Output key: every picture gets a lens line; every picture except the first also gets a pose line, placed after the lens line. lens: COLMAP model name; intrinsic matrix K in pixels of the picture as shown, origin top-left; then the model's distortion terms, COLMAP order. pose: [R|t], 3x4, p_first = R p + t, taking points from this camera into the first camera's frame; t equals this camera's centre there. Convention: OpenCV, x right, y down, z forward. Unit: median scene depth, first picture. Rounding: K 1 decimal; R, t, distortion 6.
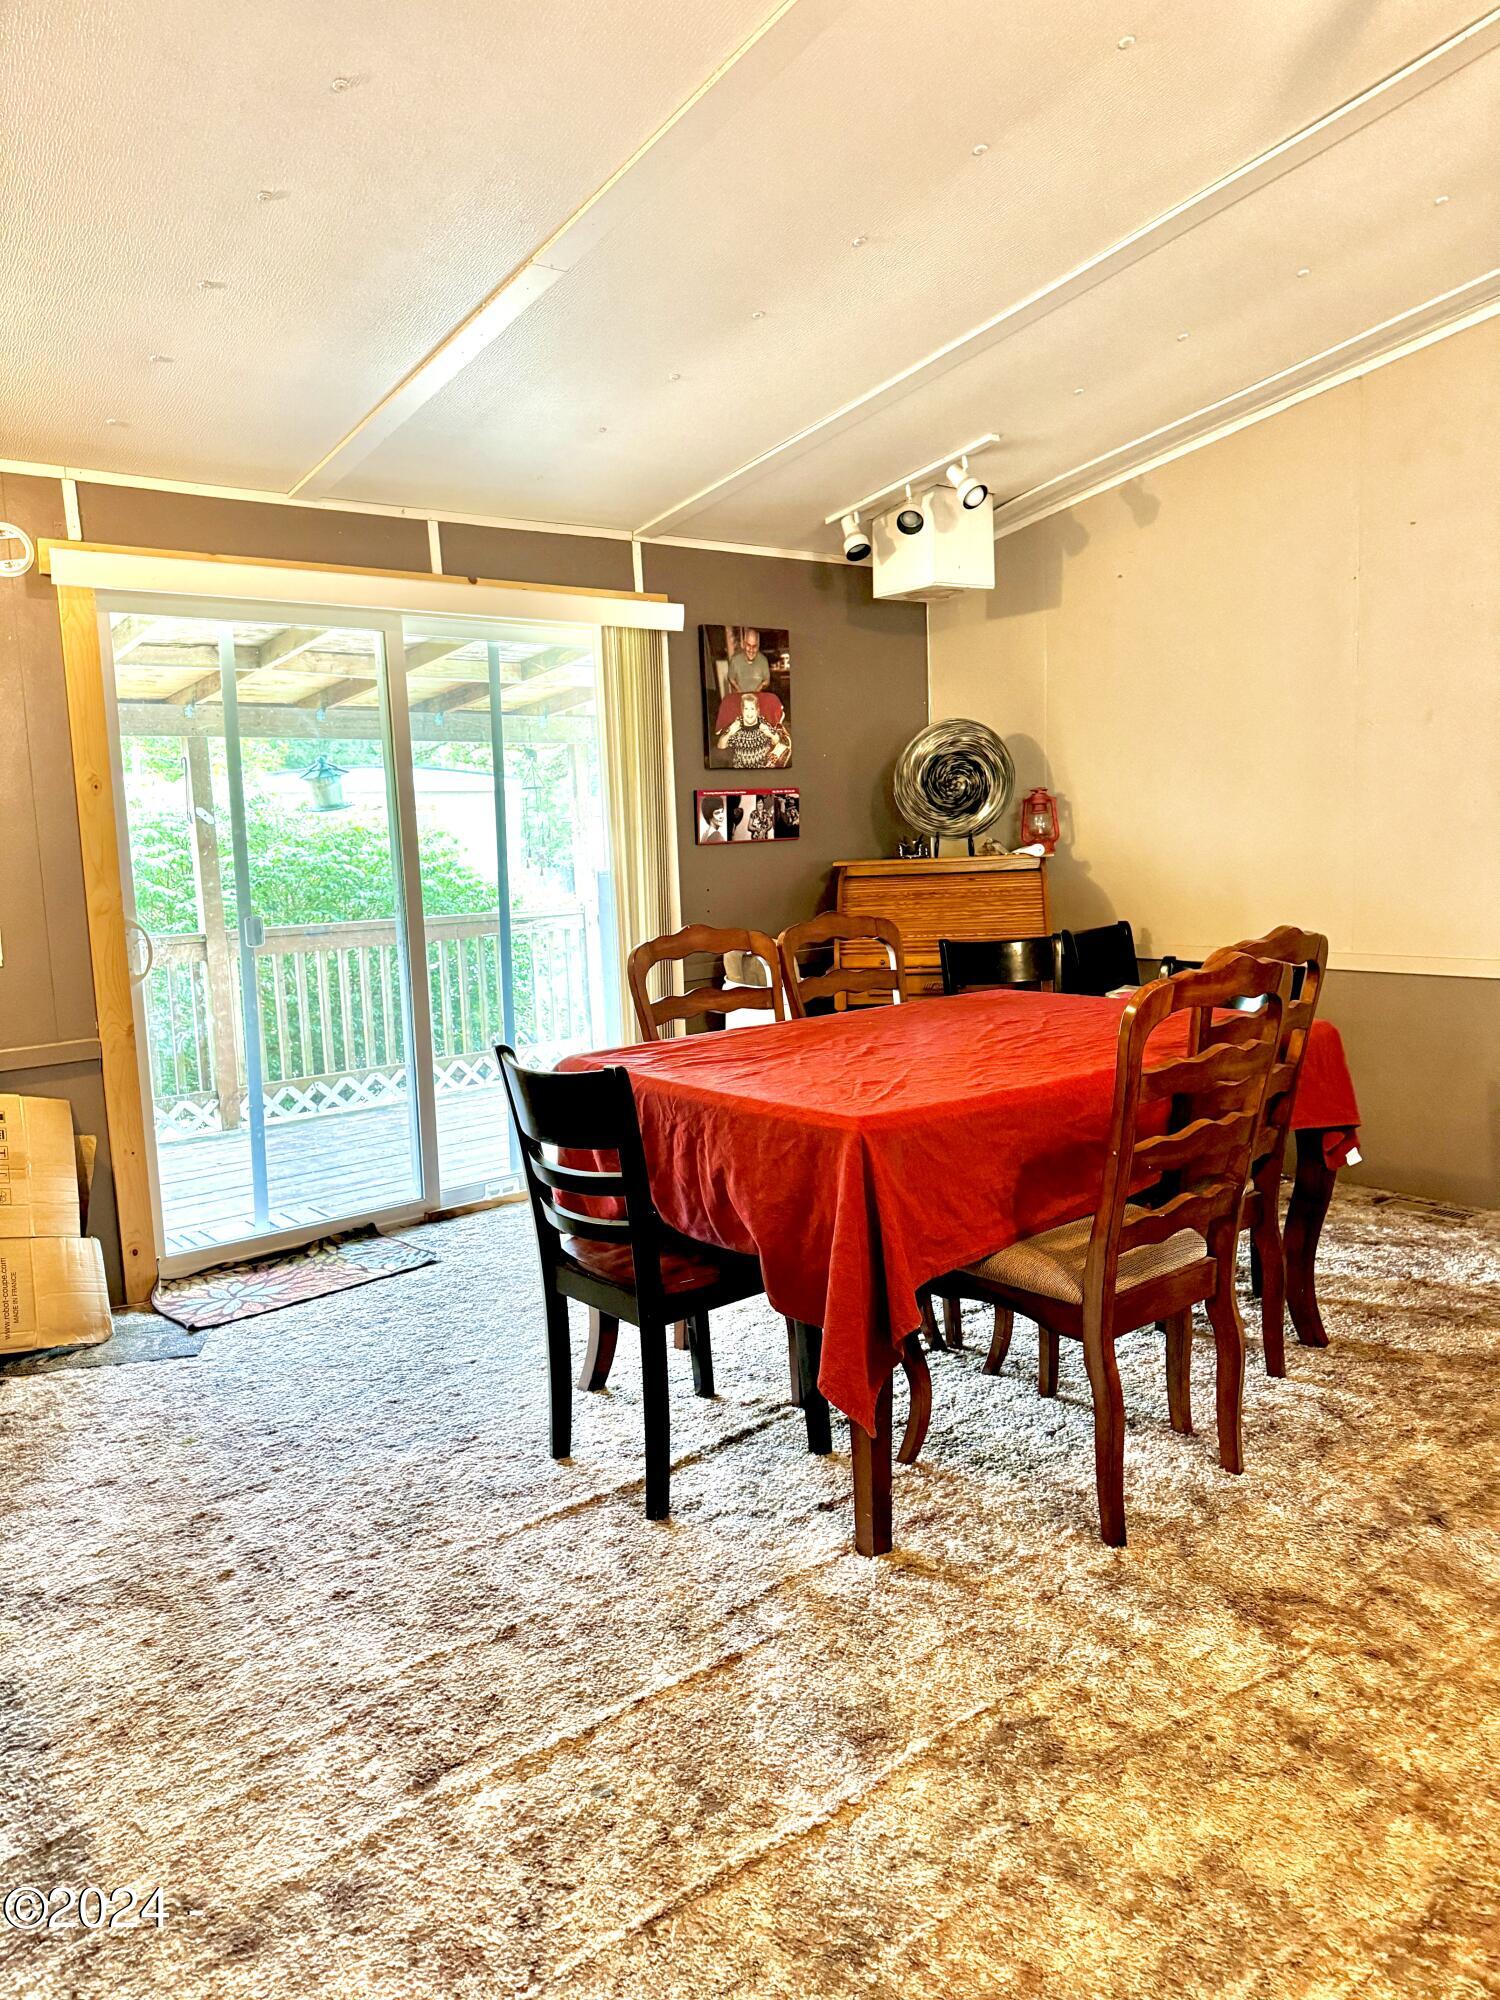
lens RADIAL K [[1406.5, 0, 752.0], [0, 1406.5, 1000.6], [0, 0, 1]] dist [0.052733, -0.054488]
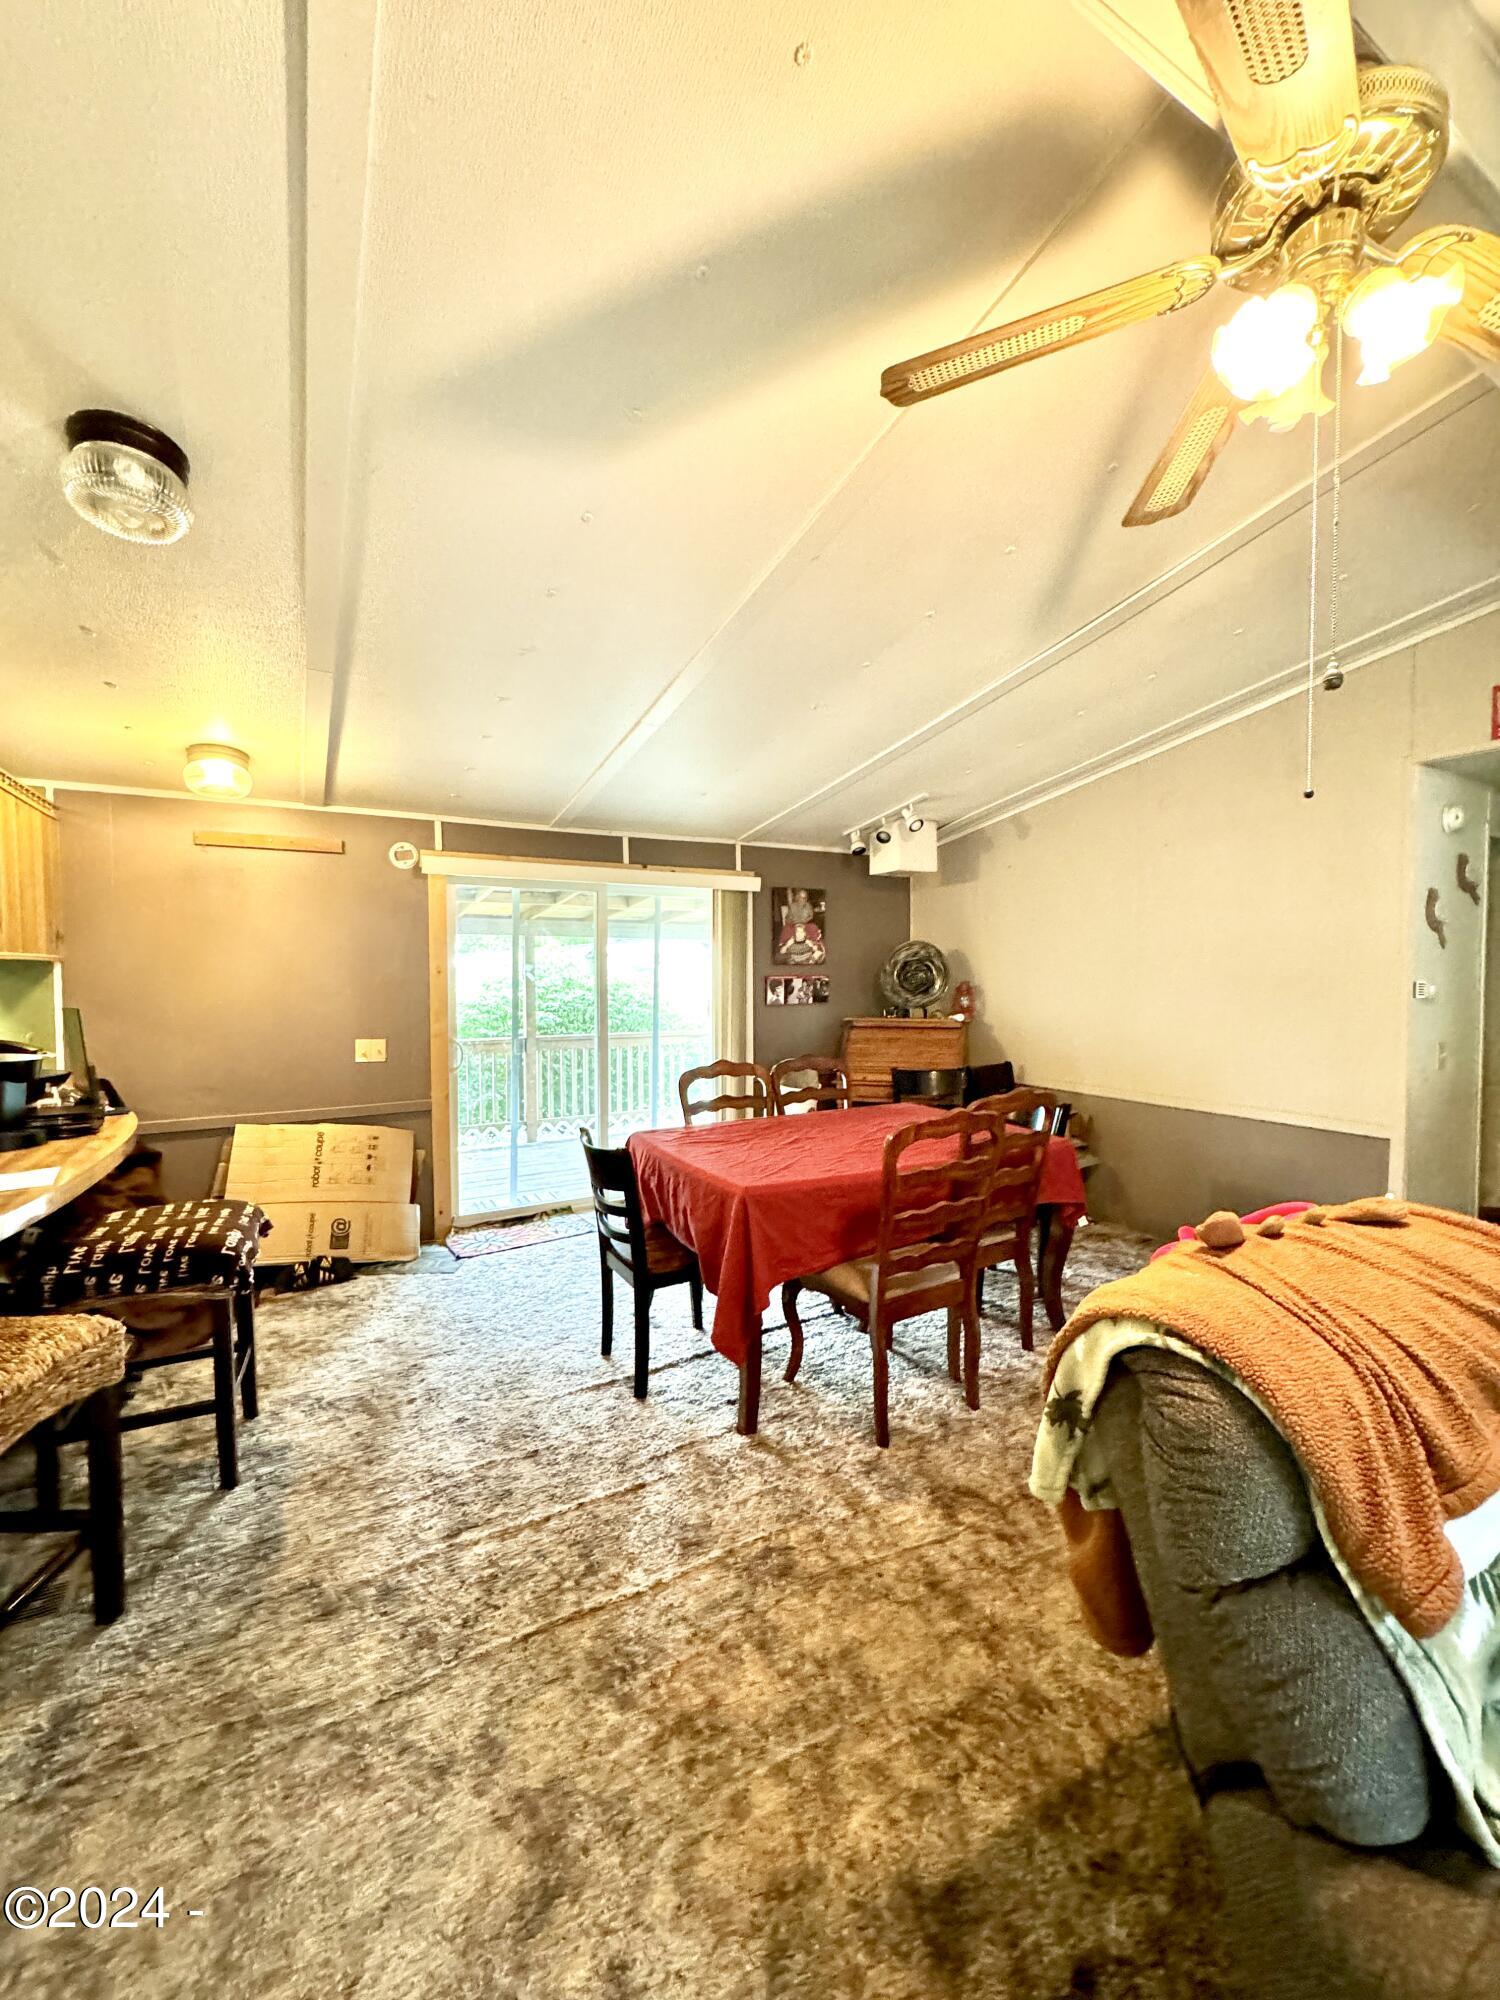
lens RADIAL K [[798.1, 0, 764.0], [0, 798.1, 1004.9], [0, 0, 1]] dist [0.003412, -0.000126]
pose [[0.986001, 0.042683, -0.161182, 0.227106], [-0.054935, 0.995866, -0.072337, -0.068909], [0.157428, 0.080179, 0.984270, -0.025680]]
